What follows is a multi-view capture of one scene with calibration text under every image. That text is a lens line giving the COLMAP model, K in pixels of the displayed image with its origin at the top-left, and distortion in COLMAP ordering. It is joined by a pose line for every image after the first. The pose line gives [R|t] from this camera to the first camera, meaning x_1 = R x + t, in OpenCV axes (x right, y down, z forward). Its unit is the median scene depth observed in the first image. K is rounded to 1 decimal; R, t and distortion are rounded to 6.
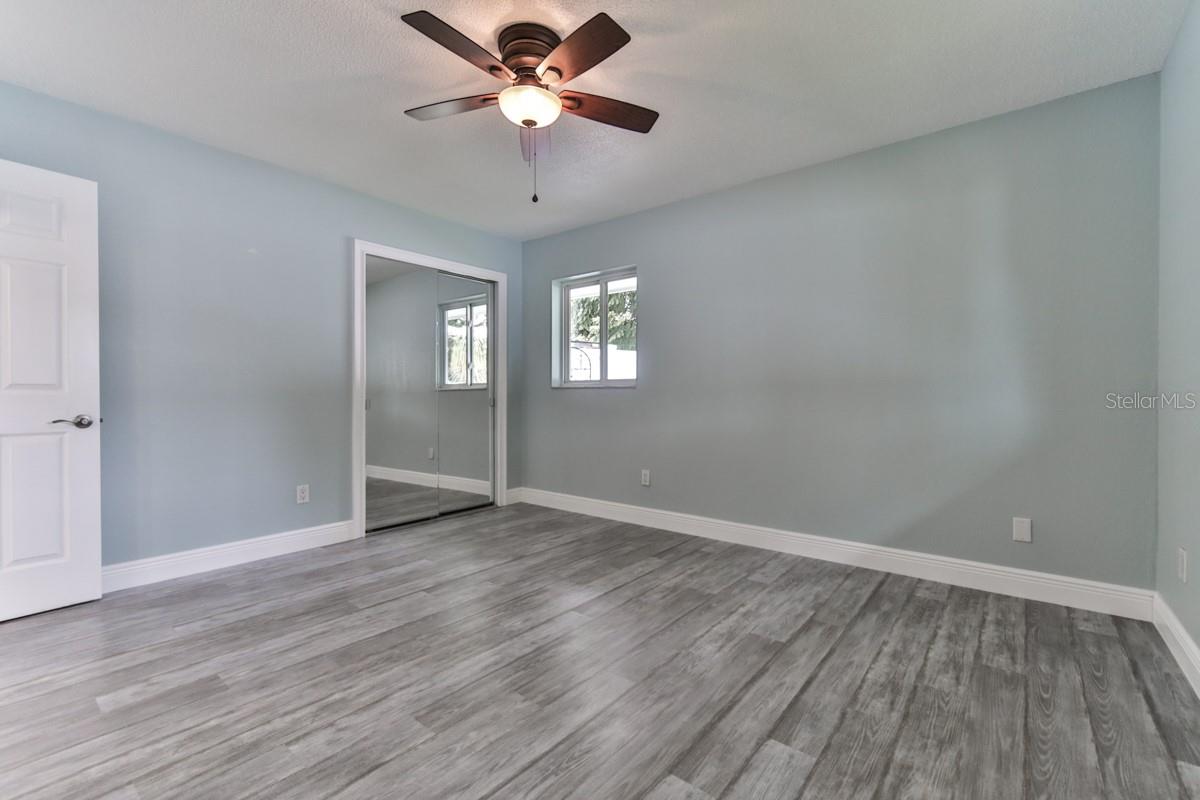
lens RADIAL K [[524.4, 0, 601.2], [0, 524.4, 397.9], [0, 0, 1]] dist [-0.006168, 0.003612]
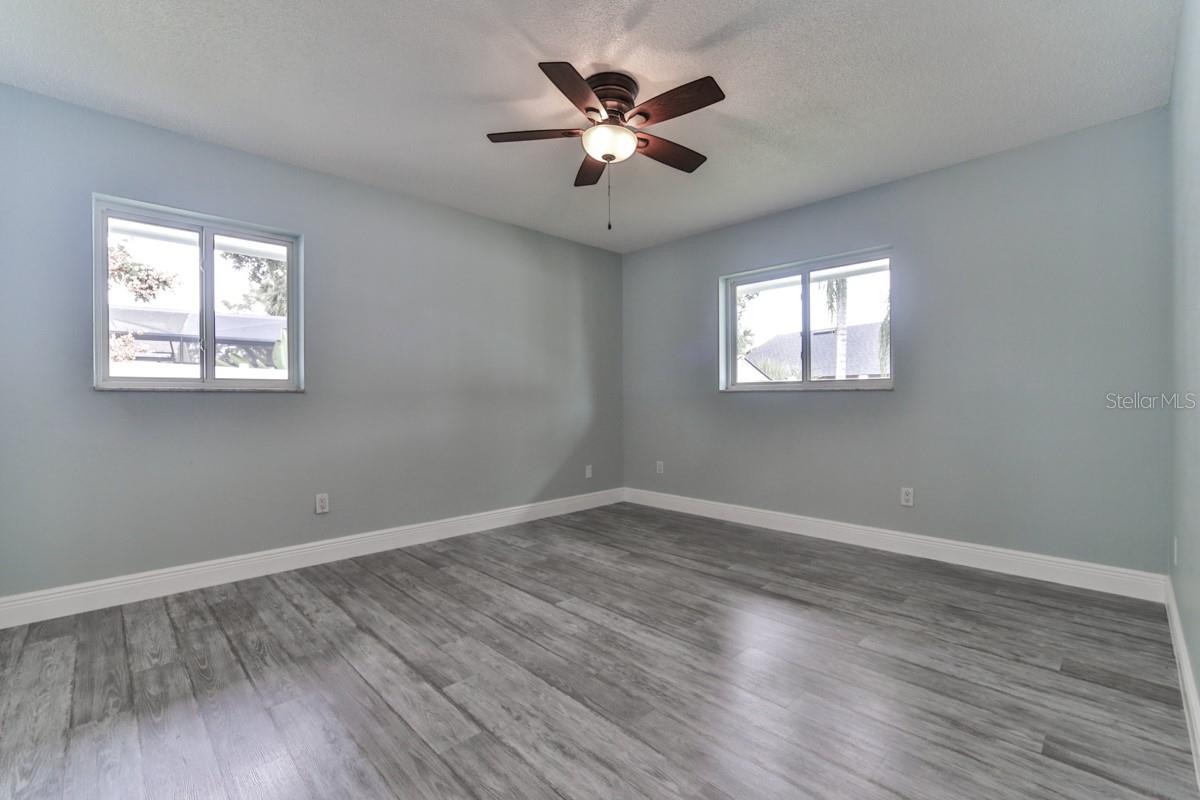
lens RADIAL K [[524.4, 0, 604.4], [0, 524.4, 399.4], [0, 0, 1]] dist [-0.006168, 0.003612]
pose [[0.101739, 0.000019, 0.994811, -0.976734], [0.009873, 0.999951, -0.001029, -0.004876], [-0.994762, 0.009927, 0.101734, 0.700675]]
